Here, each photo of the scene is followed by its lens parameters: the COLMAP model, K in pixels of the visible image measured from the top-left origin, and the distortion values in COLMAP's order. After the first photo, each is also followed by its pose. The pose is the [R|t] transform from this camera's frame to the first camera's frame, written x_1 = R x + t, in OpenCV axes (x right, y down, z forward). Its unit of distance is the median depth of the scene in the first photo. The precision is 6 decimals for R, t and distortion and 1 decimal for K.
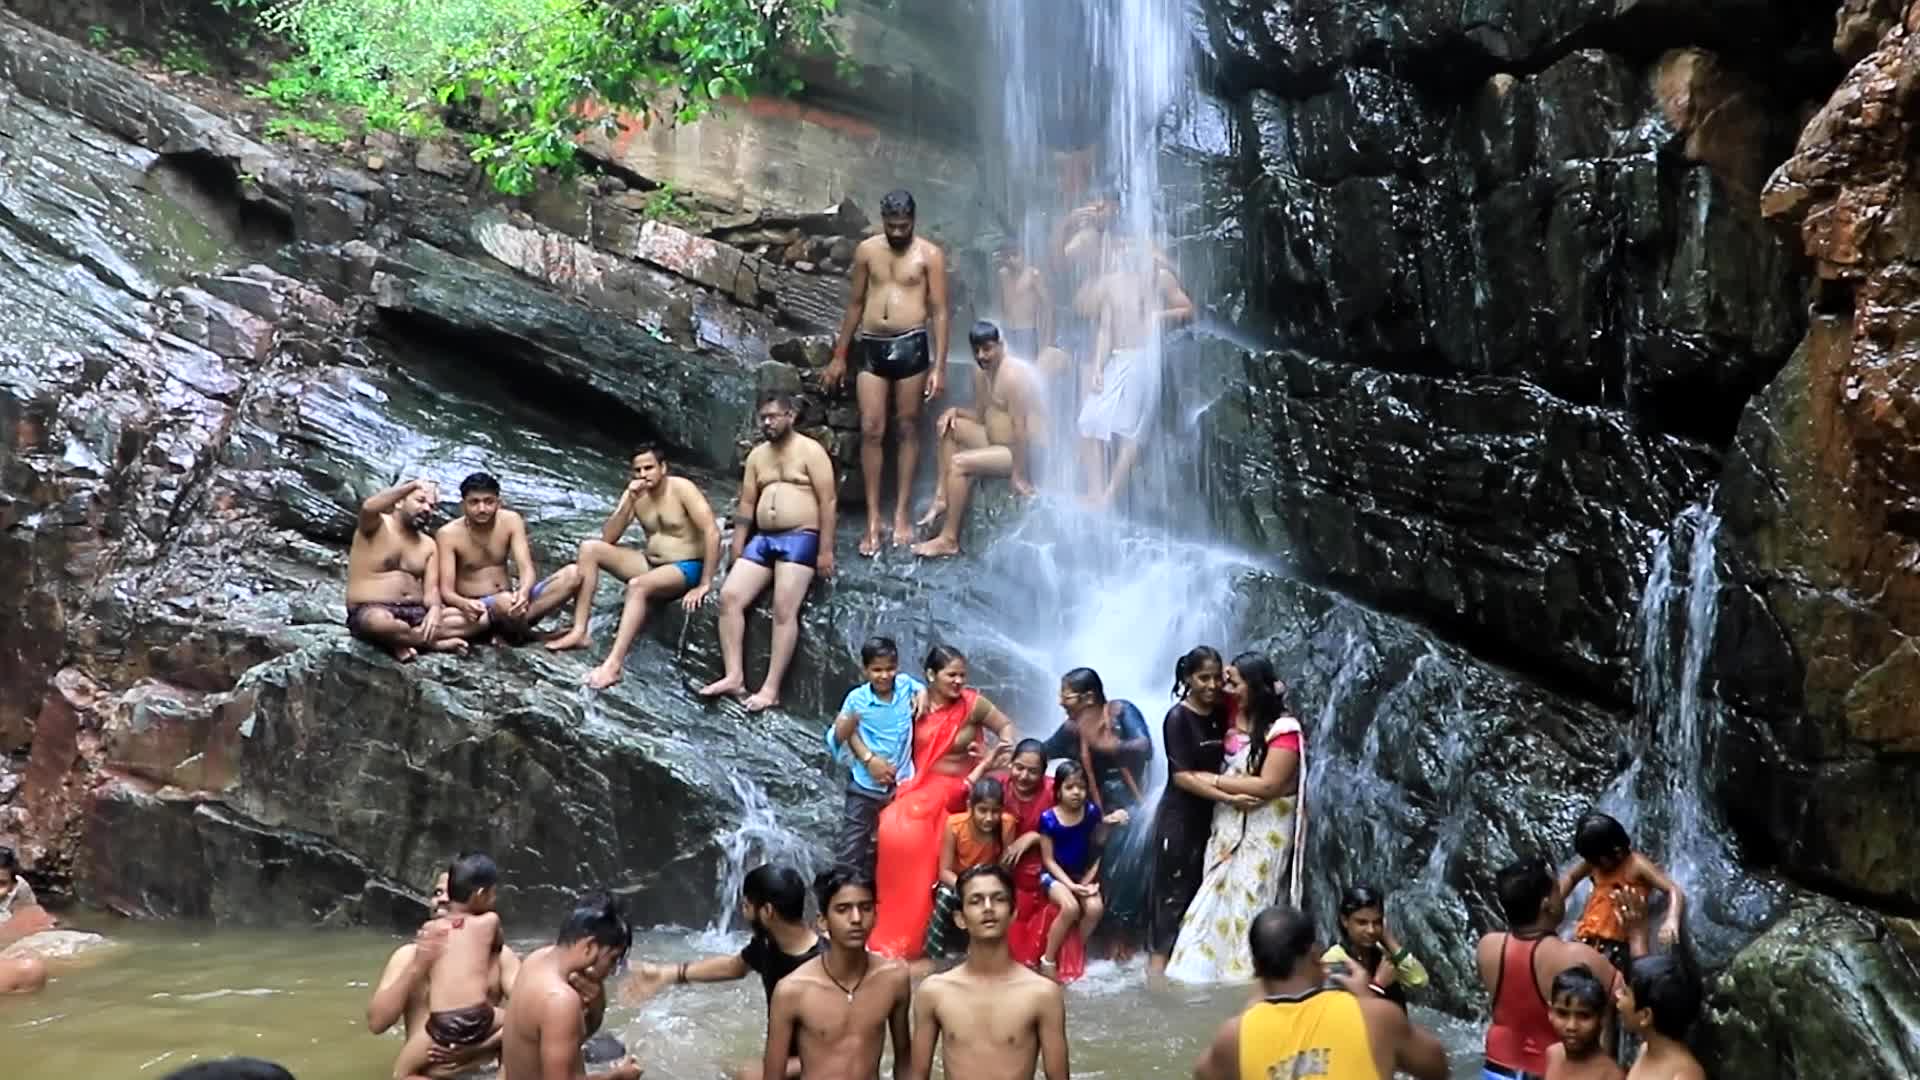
lens RADIAL K [[1730.9, 0, 1040.4], [0, 1730.9, 567.7], [0, 0, 1]] dist [0.018021, -0.006615]
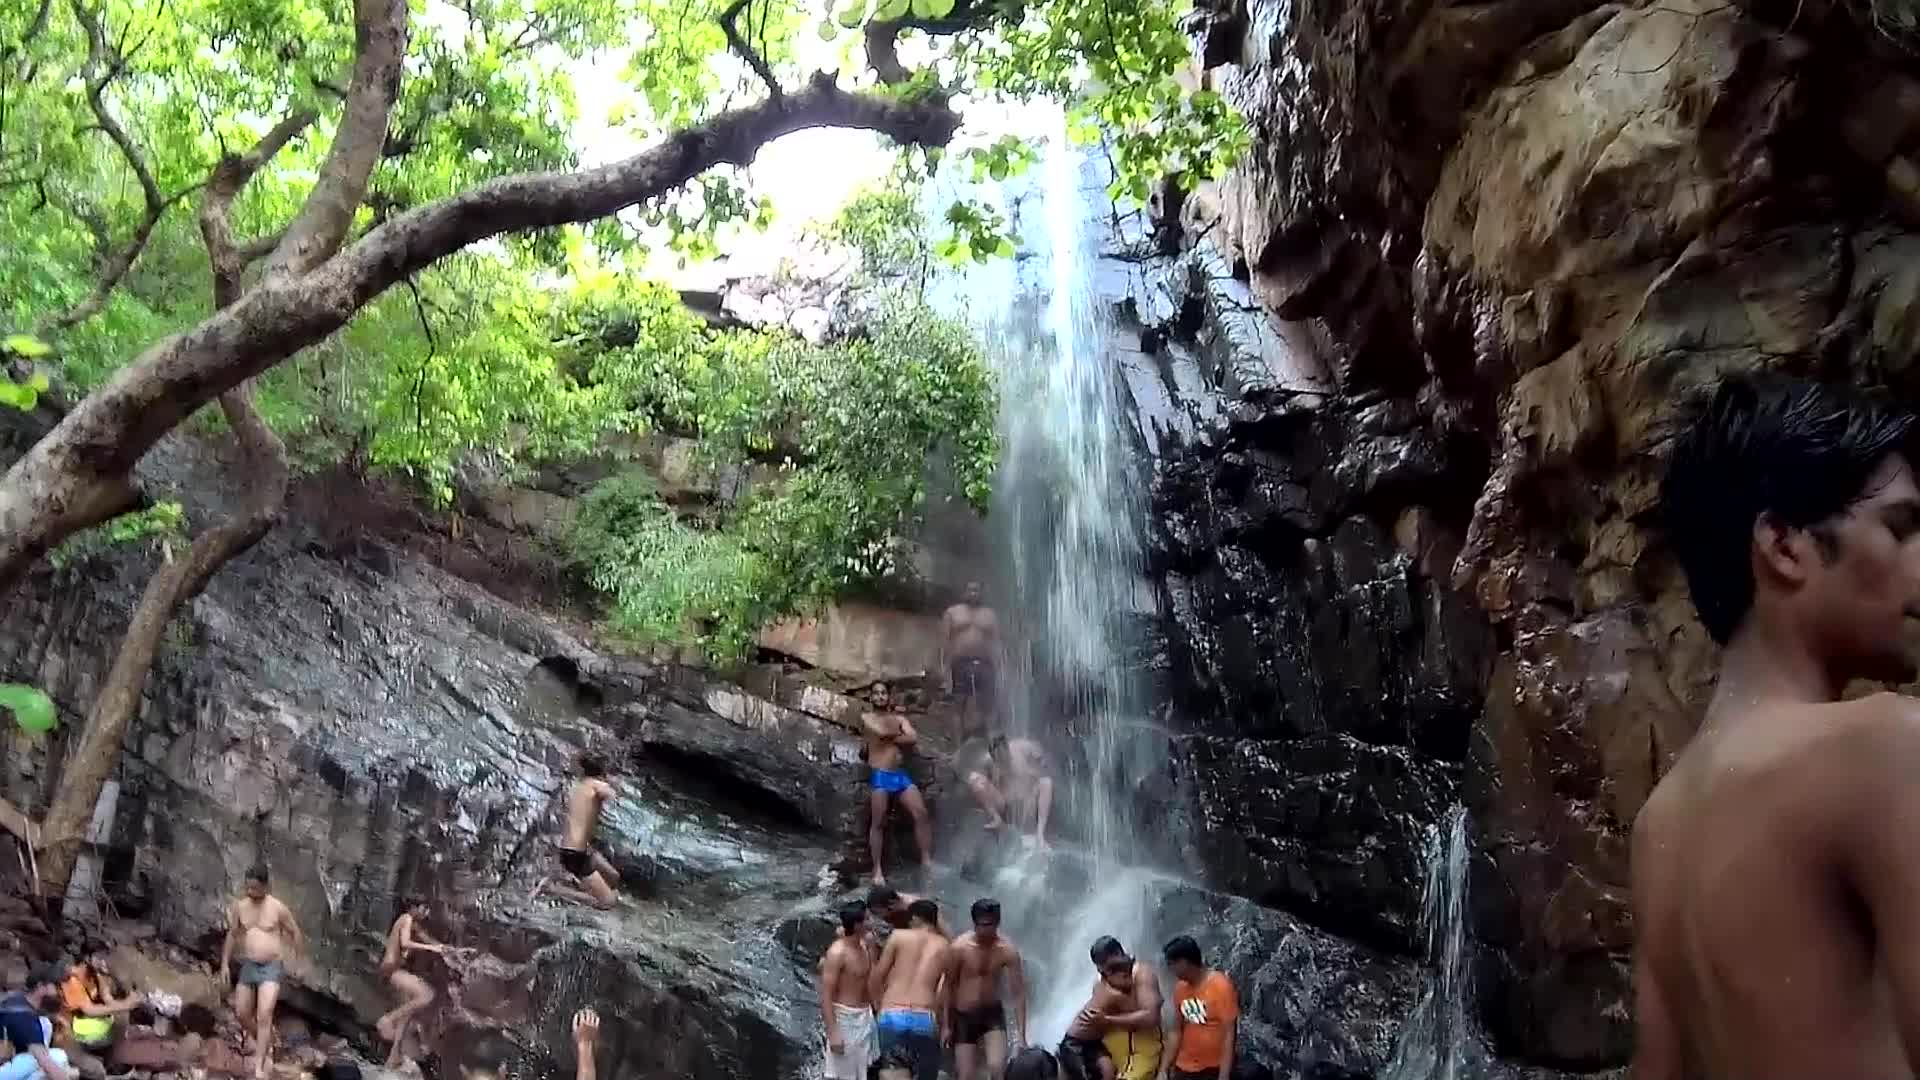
lens RADIAL K [[1103.9, 0, 892.3], [0, 1103.9, 564.3], [0, 0, 1]] dist [-0.249025, 0.069165]
pose [[0.978525, -0.069097, -0.194202, 0.074285], [0.001856, 0.945059, -0.326895, 0.033404], [0.206120, 0.319514, 0.924892, 0.061203]]
